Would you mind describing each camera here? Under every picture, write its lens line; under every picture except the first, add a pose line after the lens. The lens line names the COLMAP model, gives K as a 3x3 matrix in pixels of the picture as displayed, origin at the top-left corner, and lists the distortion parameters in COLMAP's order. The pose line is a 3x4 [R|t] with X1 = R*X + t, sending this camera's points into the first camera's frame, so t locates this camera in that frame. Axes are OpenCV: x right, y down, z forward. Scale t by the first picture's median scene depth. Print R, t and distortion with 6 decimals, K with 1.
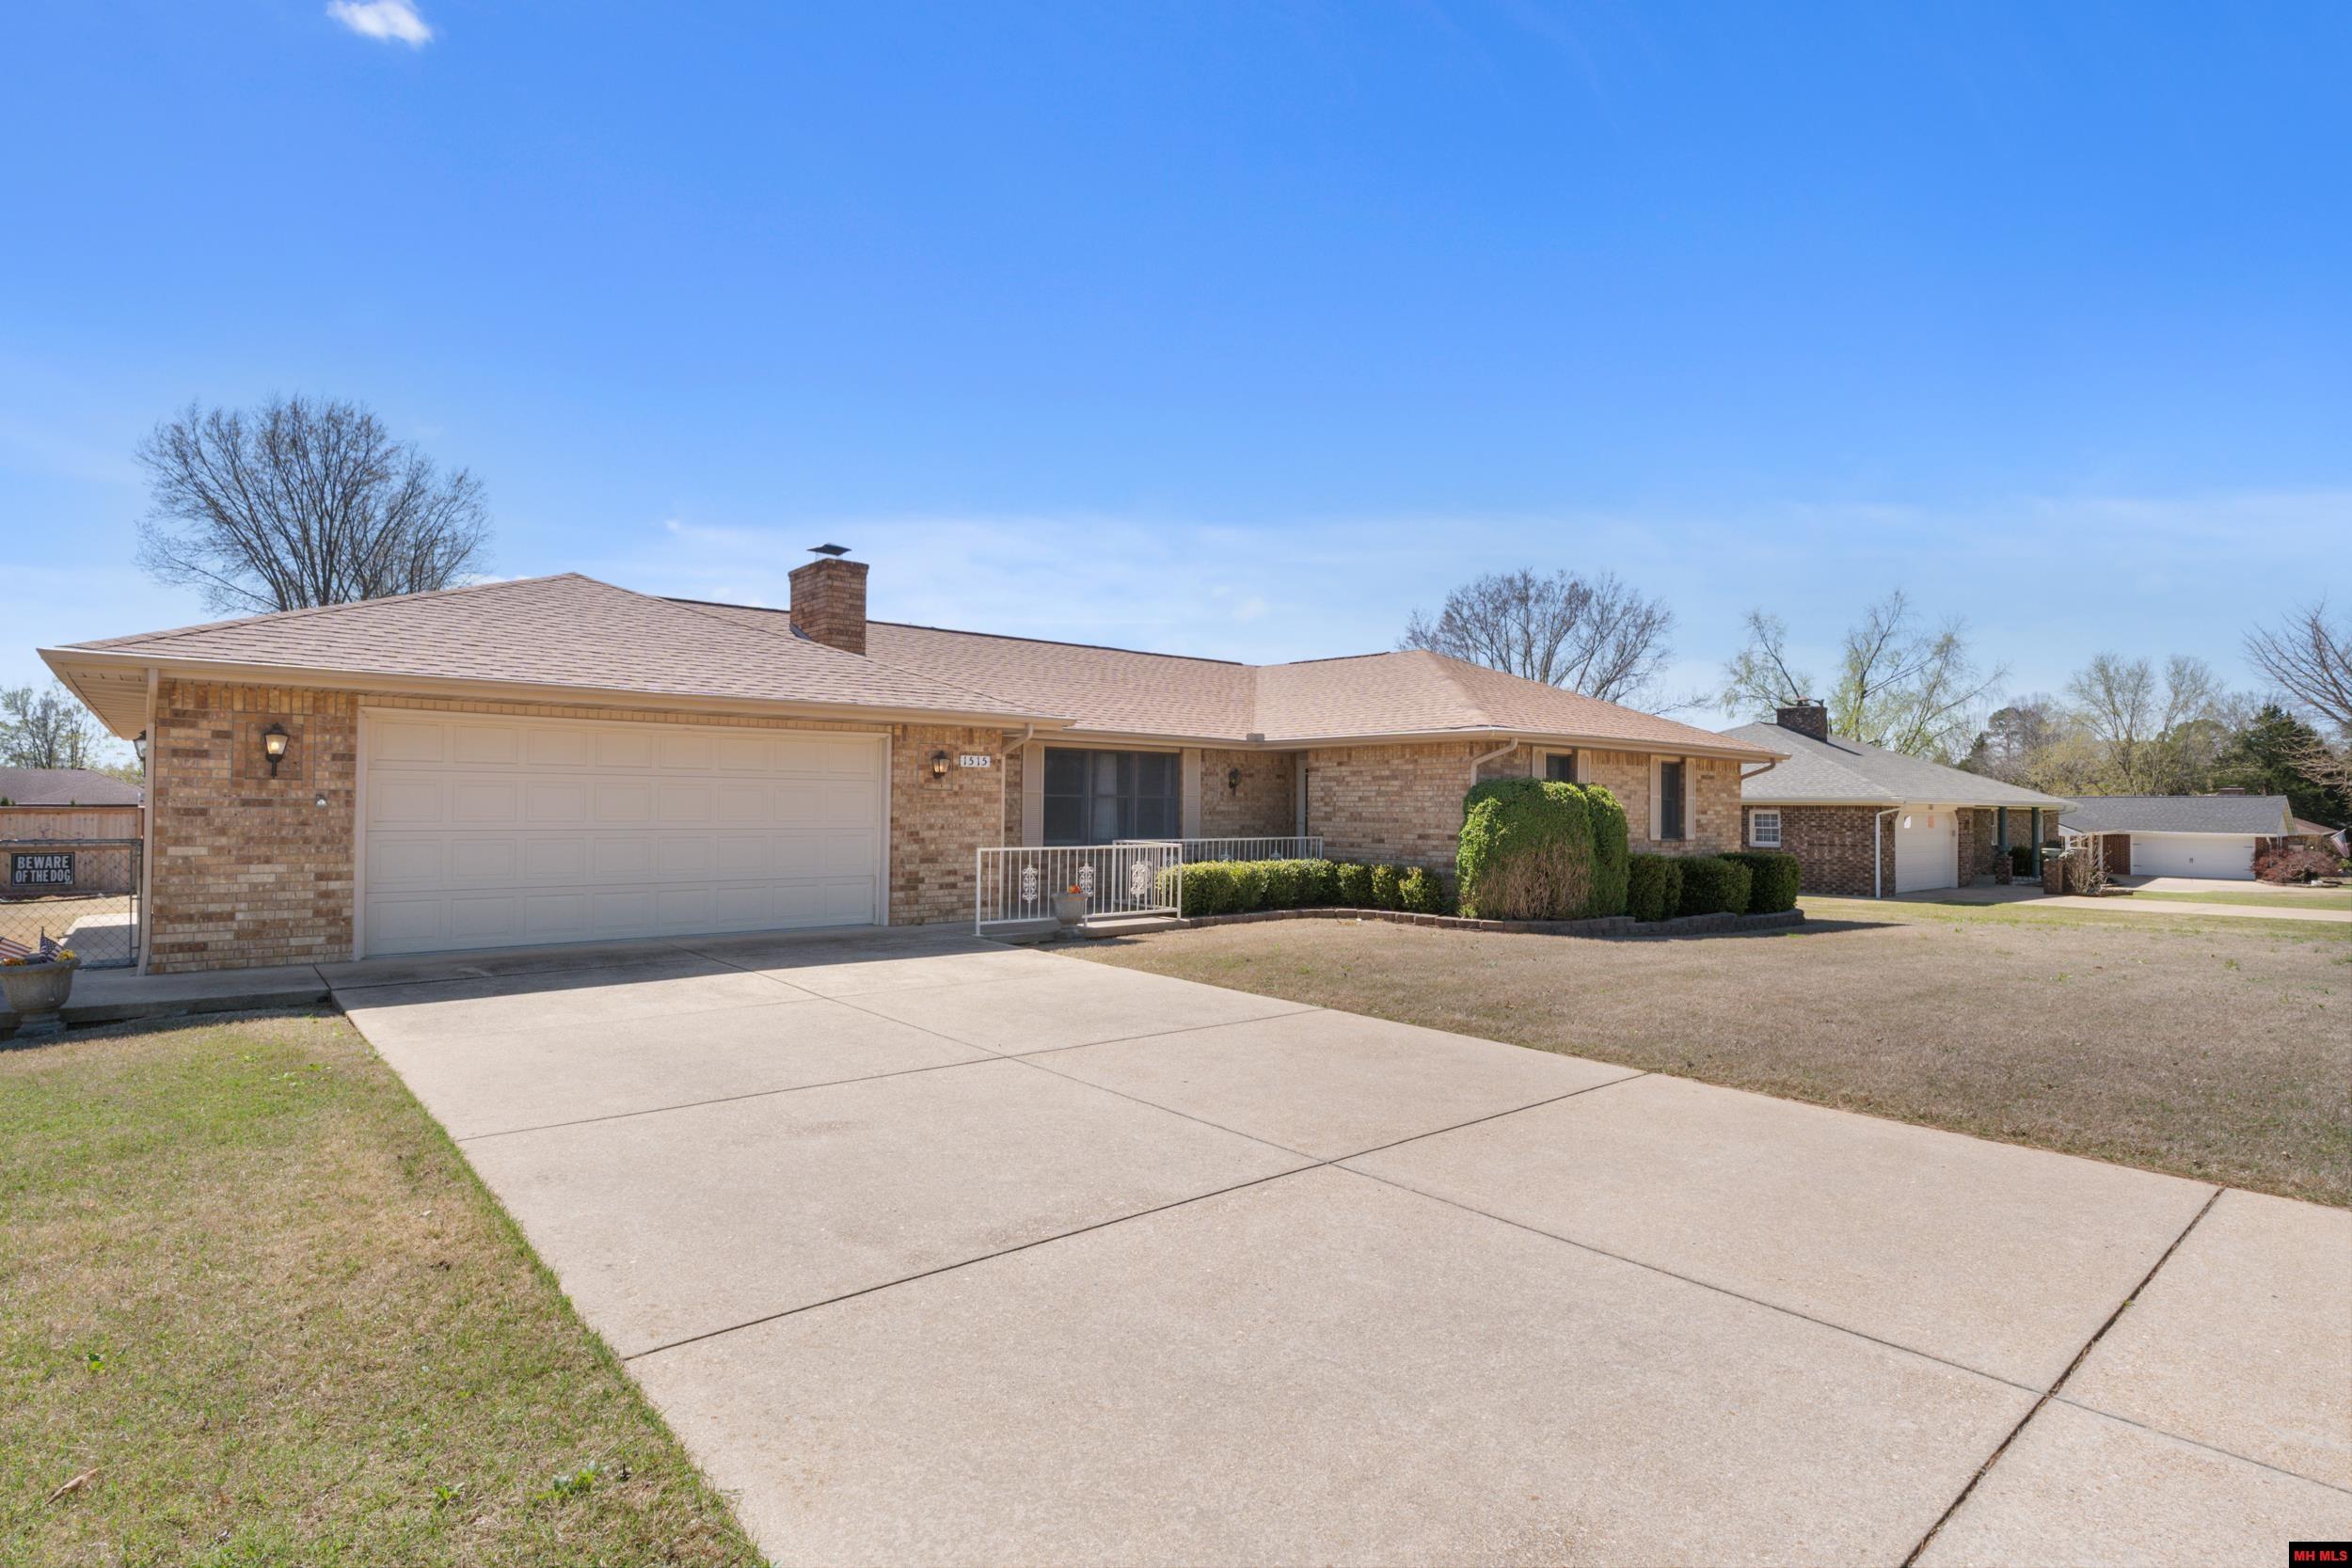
lens RADIAL K [[1186.2, 0, 1183.7], [0, 1186.2, 786.4], [0, 0, 1]] dist [-0.004843, 0.000040]
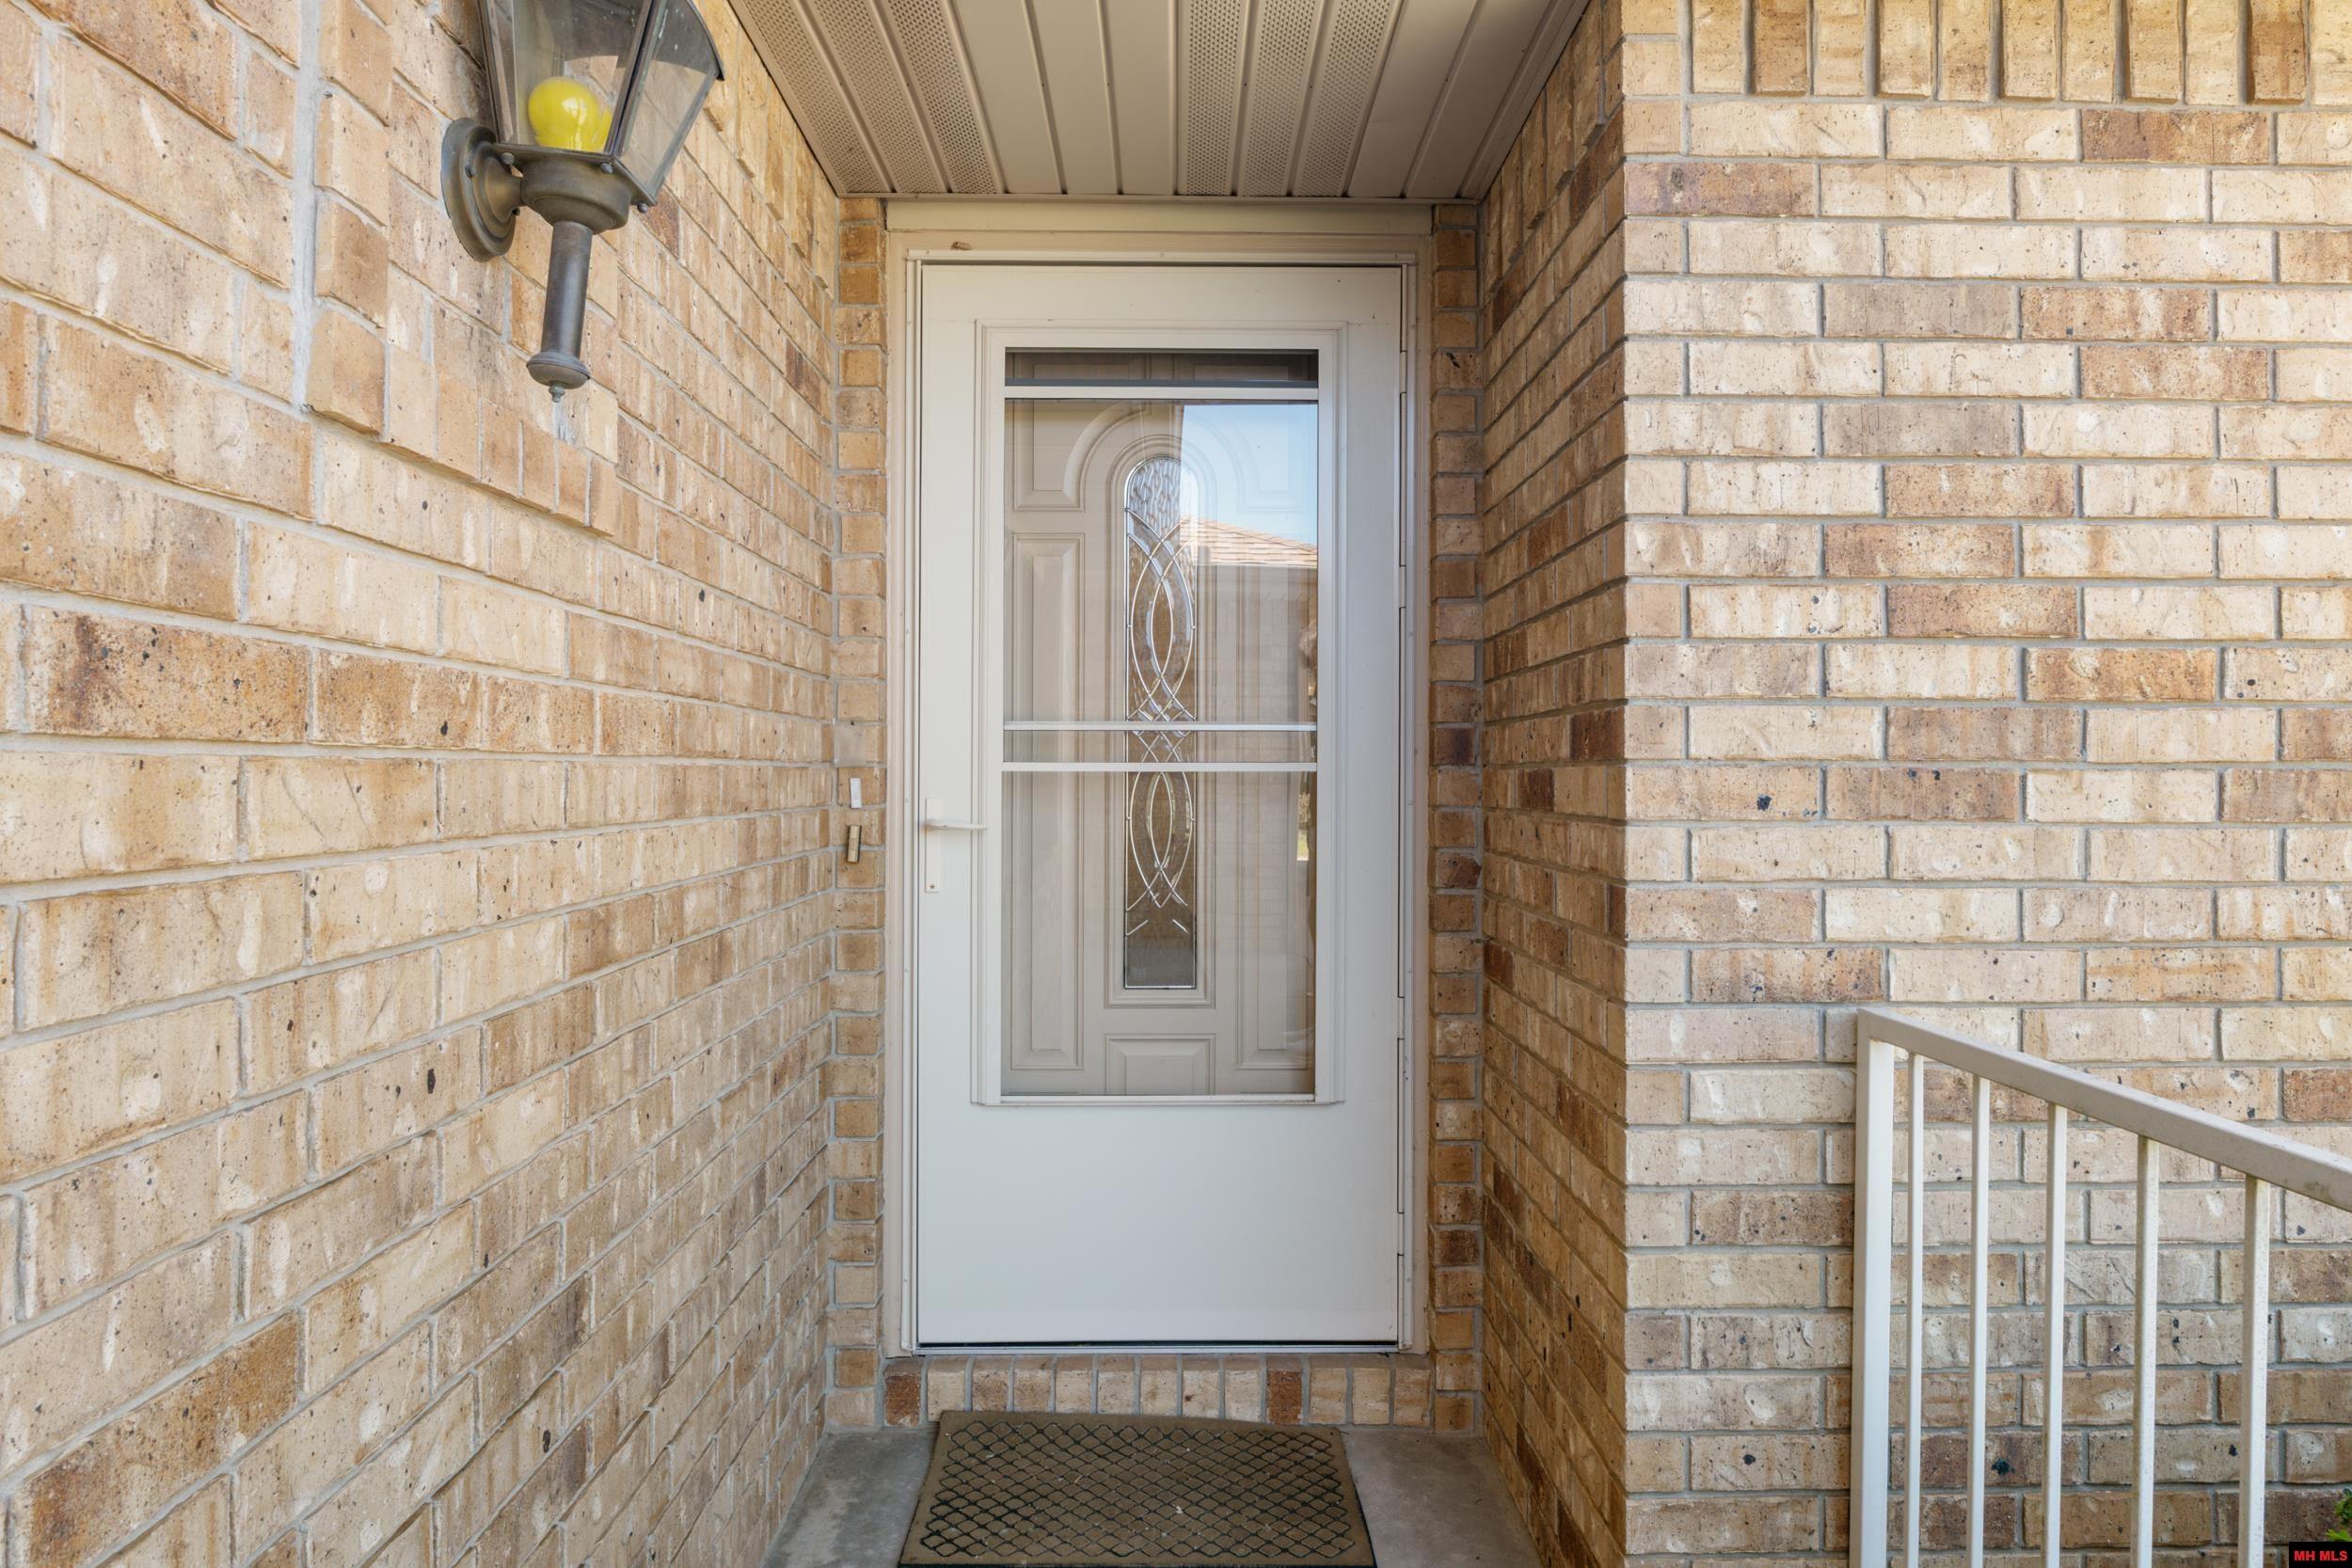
lens RADIAL K [[1427.3, 0, 1189.0], [0, 1427.3, 773.2], [0, 0, 1]] dist [-0.009305, -0.000875]
pose [[0.646382, -0.005192, 0.762996, 0.014780], [-0.011292, 0.999802, 0.016369, 0.031578], [-0.762930, -0.019196, 0.646195, 1.228254]]
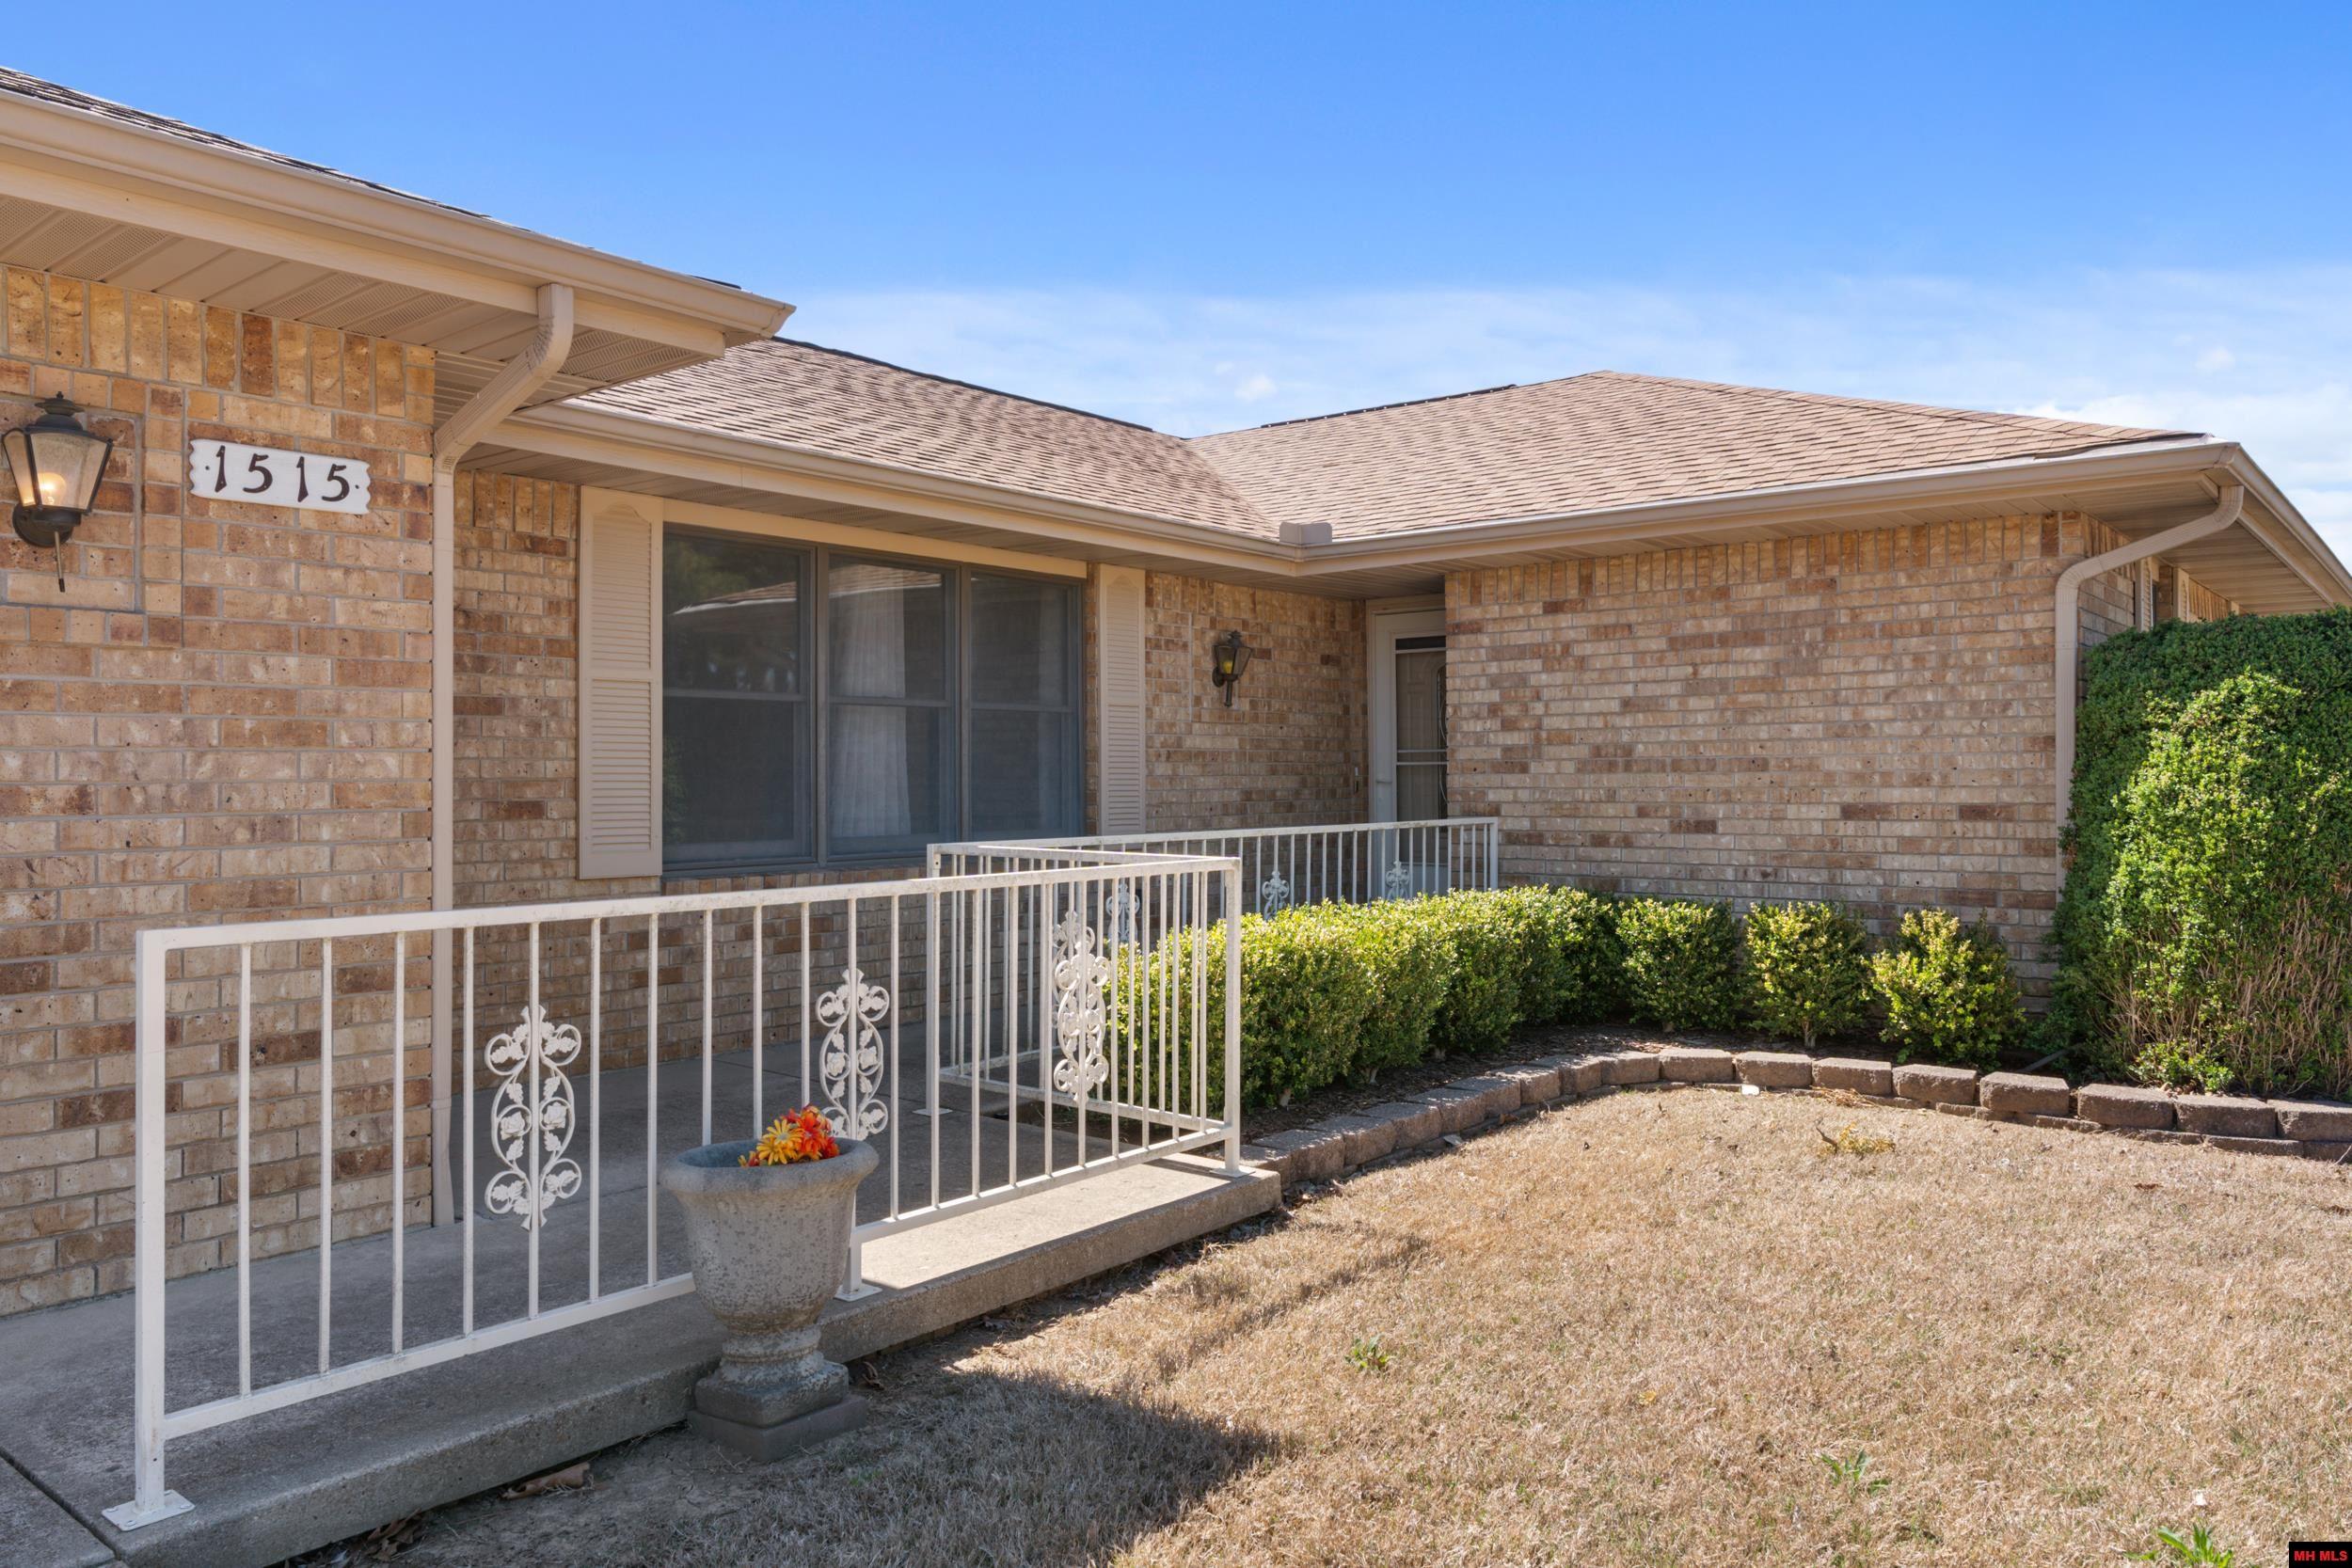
lens RADIAL K [[1632.1, 0, 1178.7], [0, 1632.1, 773.4], [0, 0, 1]] dist [0.002036, -0.000143]
pose [[0.986989, -0.013135, 0.160248, -0.067359], [0.010803, 0.999823, 0.015414, 0.026374], [-0.160422, -0.013482, 0.986956, 0.679503]]
